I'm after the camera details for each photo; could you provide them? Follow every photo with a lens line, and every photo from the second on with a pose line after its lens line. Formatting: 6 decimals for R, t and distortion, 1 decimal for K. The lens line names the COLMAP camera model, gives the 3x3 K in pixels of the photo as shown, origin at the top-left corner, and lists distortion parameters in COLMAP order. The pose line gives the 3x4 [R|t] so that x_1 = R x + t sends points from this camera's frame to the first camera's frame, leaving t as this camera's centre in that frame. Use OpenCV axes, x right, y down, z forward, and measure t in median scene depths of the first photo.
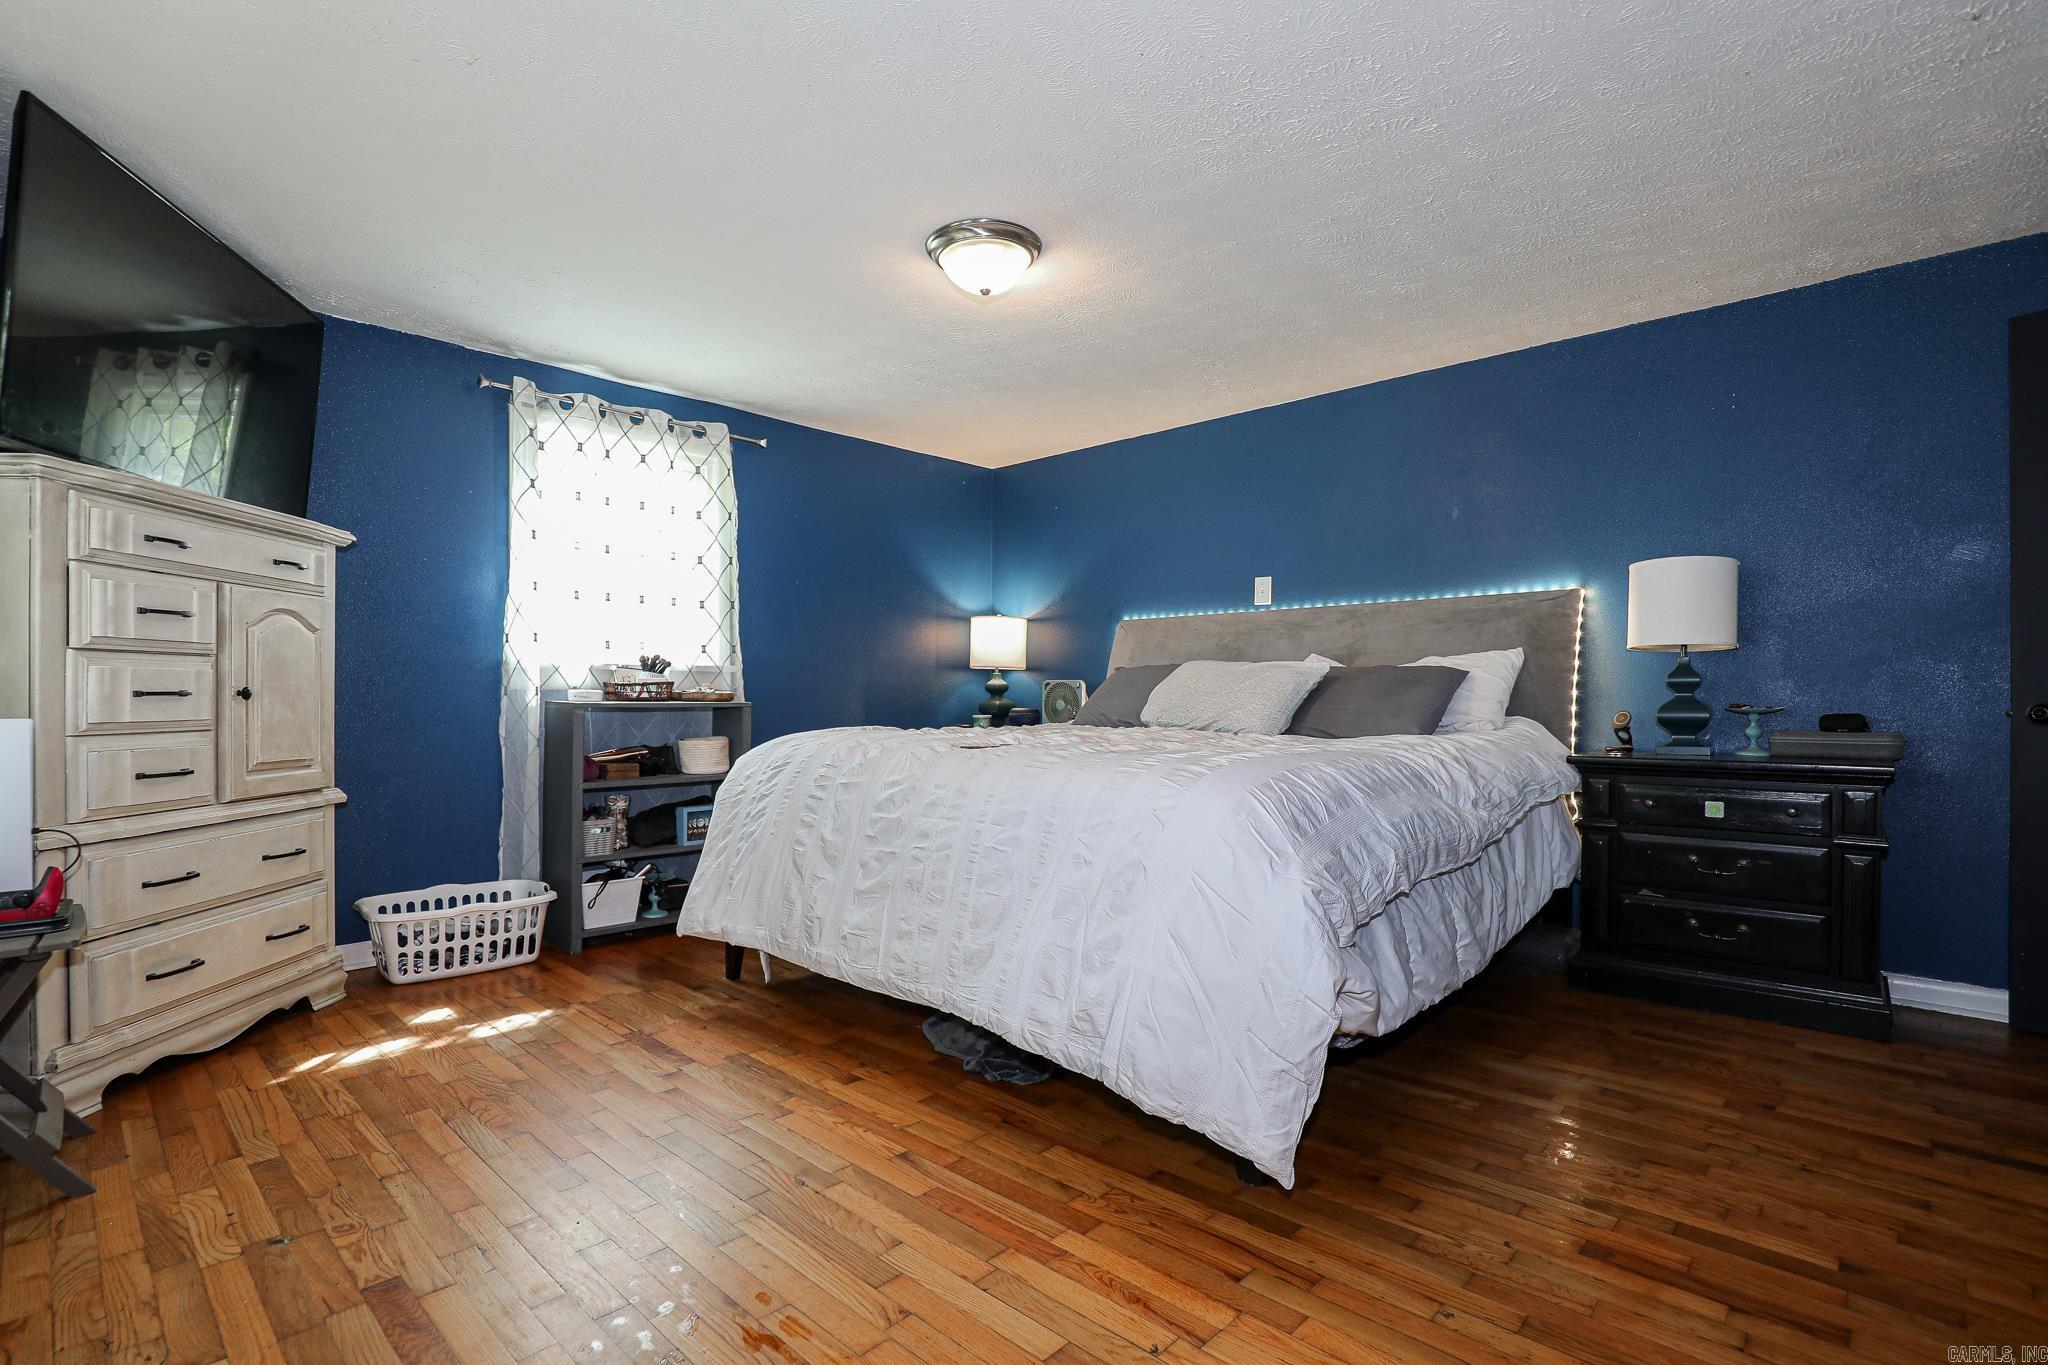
lens RADIAL K [[949.9, 0, 1023.2], [0, 949.9, 670.1], [0, 0, 1]] dist [-0.030620, 0.000747]
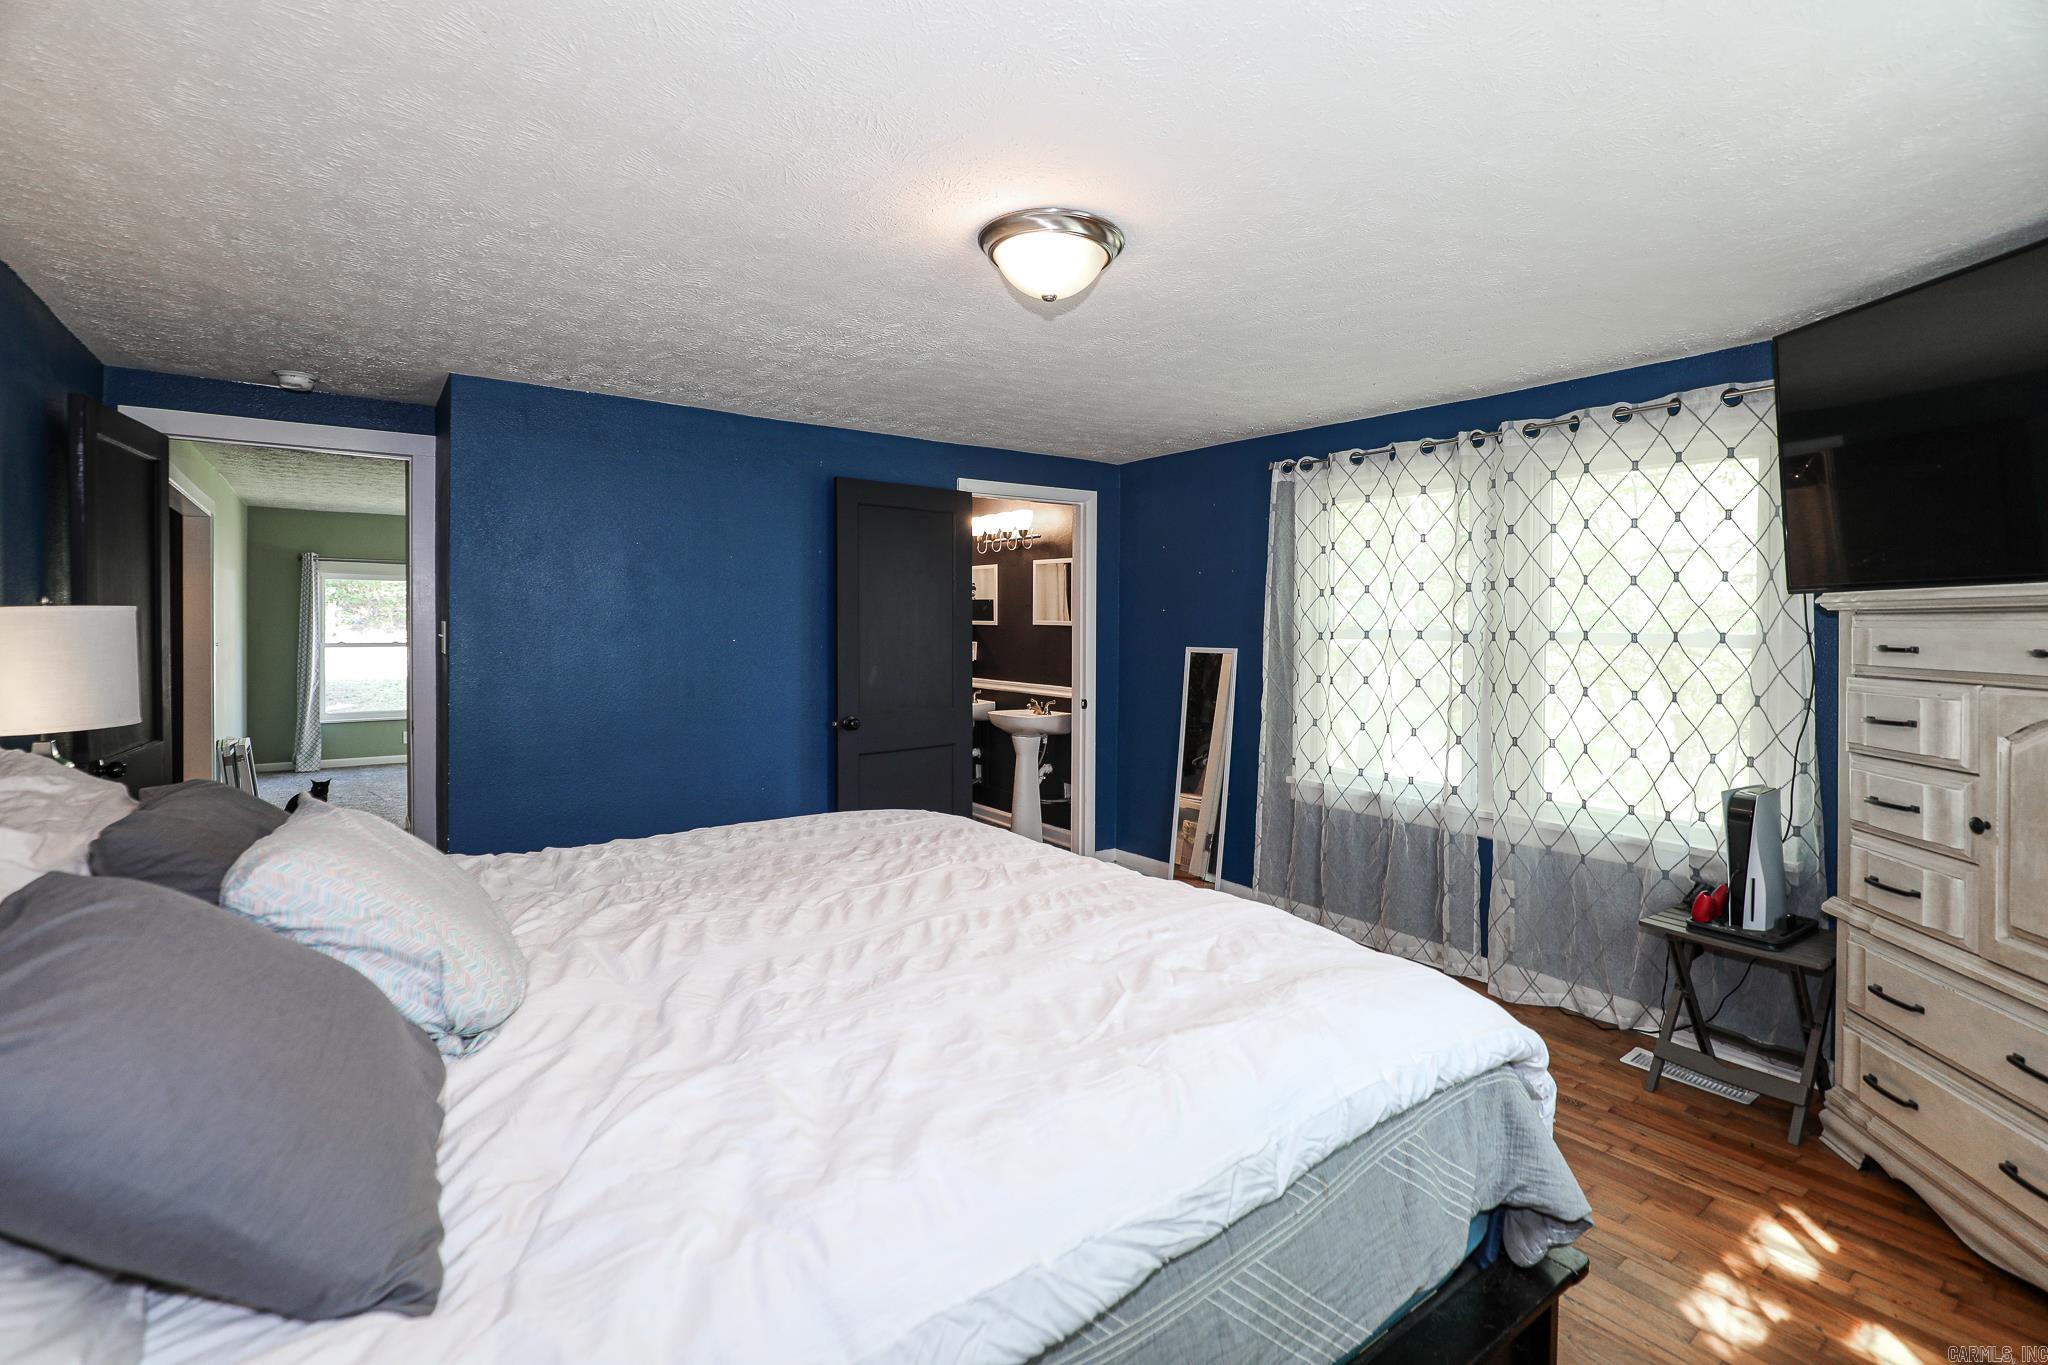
lens RADIAL K [[934.2, 0, 1026.1], [0, 934.2, 629.5], [0, 0, 1]] dist [0.000289, 0.000194]
pose [[-0.984787, -0.002679, 0.173746, -0.158744], [-0.006890, 0.999697, -0.023637, -0.109264], [-0.173630, -0.024475, -0.984507, 1.791276]]
